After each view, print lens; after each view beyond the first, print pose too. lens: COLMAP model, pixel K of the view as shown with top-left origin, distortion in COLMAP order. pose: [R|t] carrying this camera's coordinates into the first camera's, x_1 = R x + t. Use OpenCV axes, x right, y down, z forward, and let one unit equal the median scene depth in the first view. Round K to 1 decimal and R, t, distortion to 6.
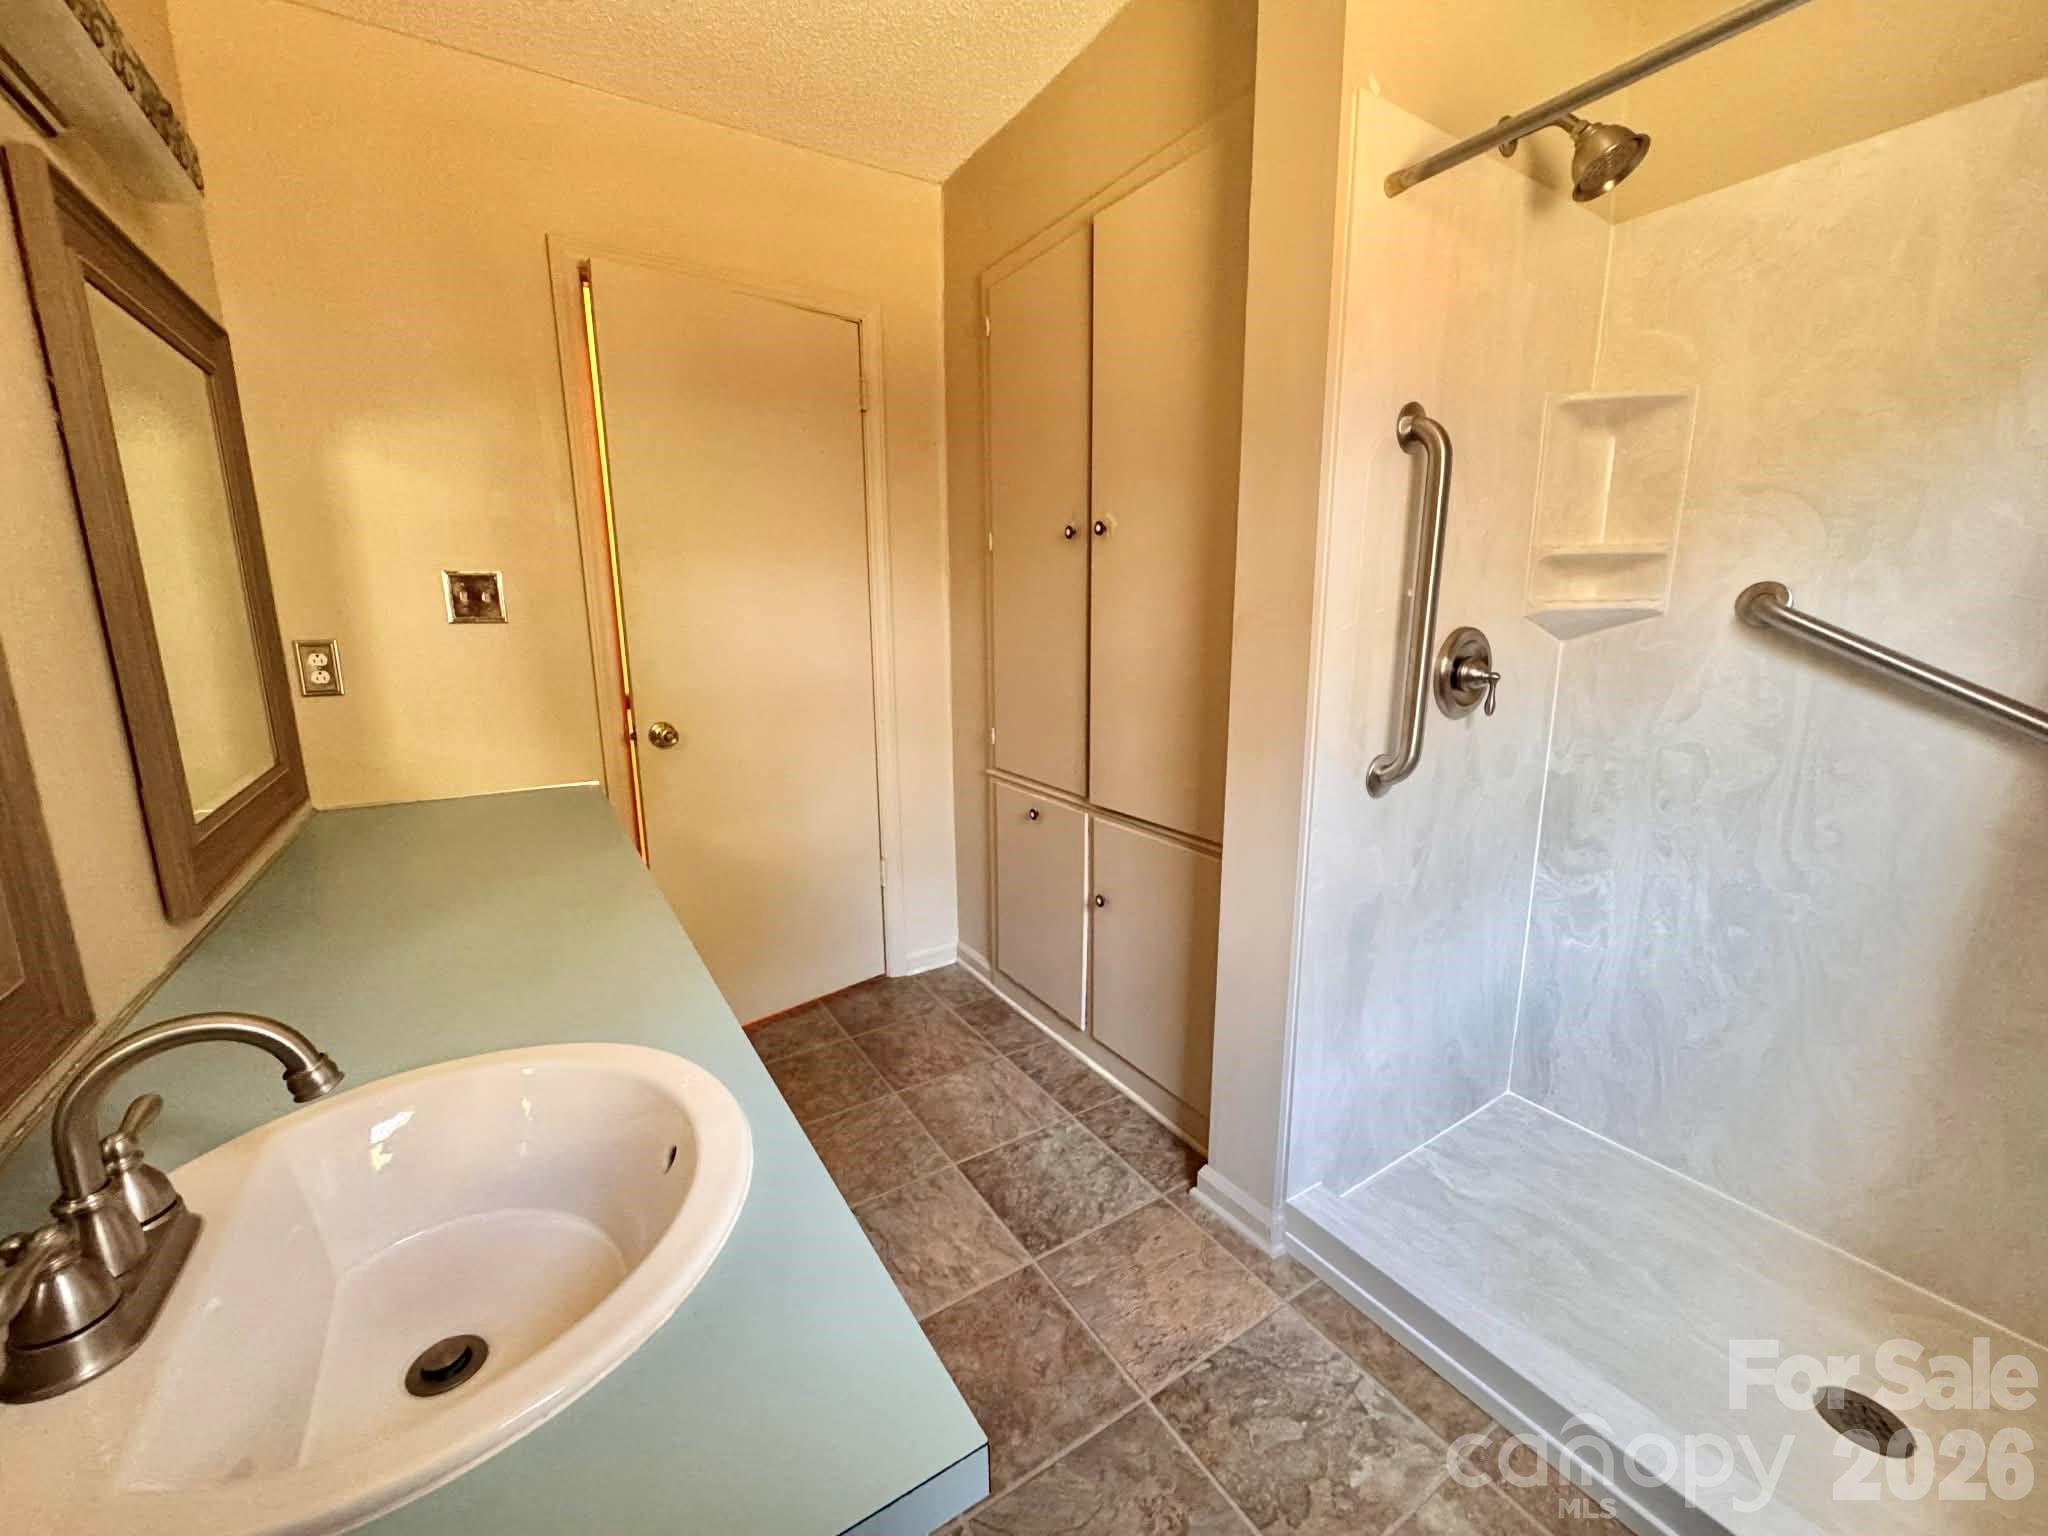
lens RADIAL K [[817.2, 0, 1052.2], [0, 817.2, 758.6], [0, 0, 1]] dist [-0.002226, 0.000588]
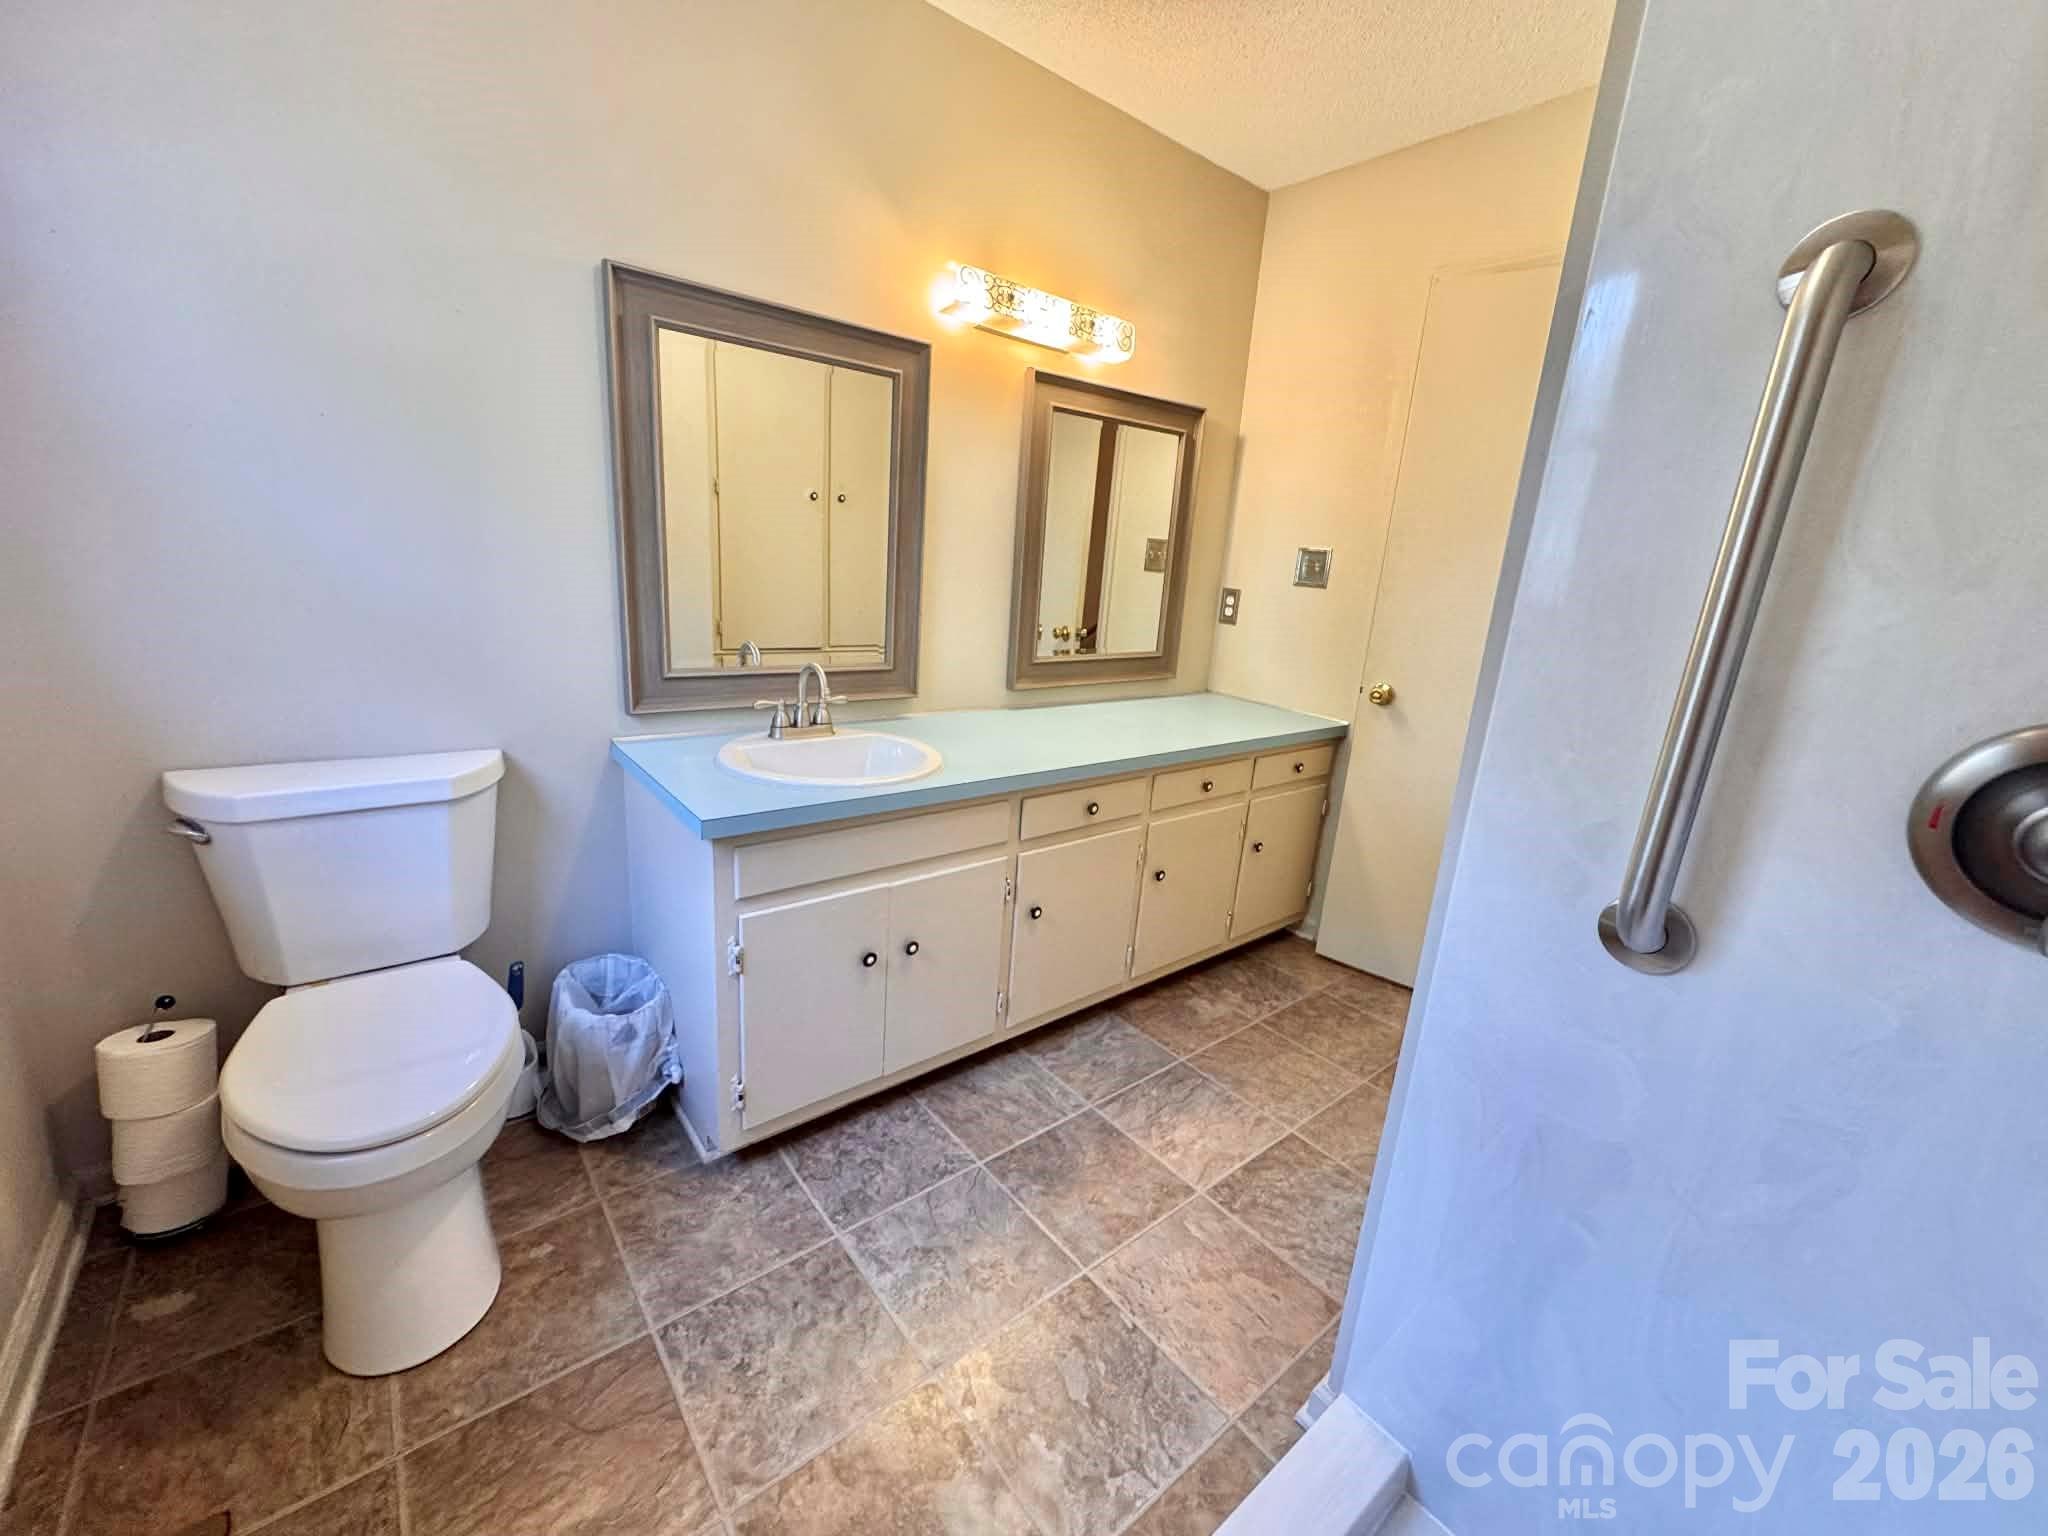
lens RADIAL K [[817.2, 0, 1005.2], [0, 817.2, 763.0], [0, 0, 1]] dist [-0.002226, 0.000588]
pose [[0.095004, 0.265983, -0.959285, 0.972680], [-0.257106, 0.937505, 0.234481, -0.117090], [0.961702, 0.224361, 0.157453, 0.532667]]
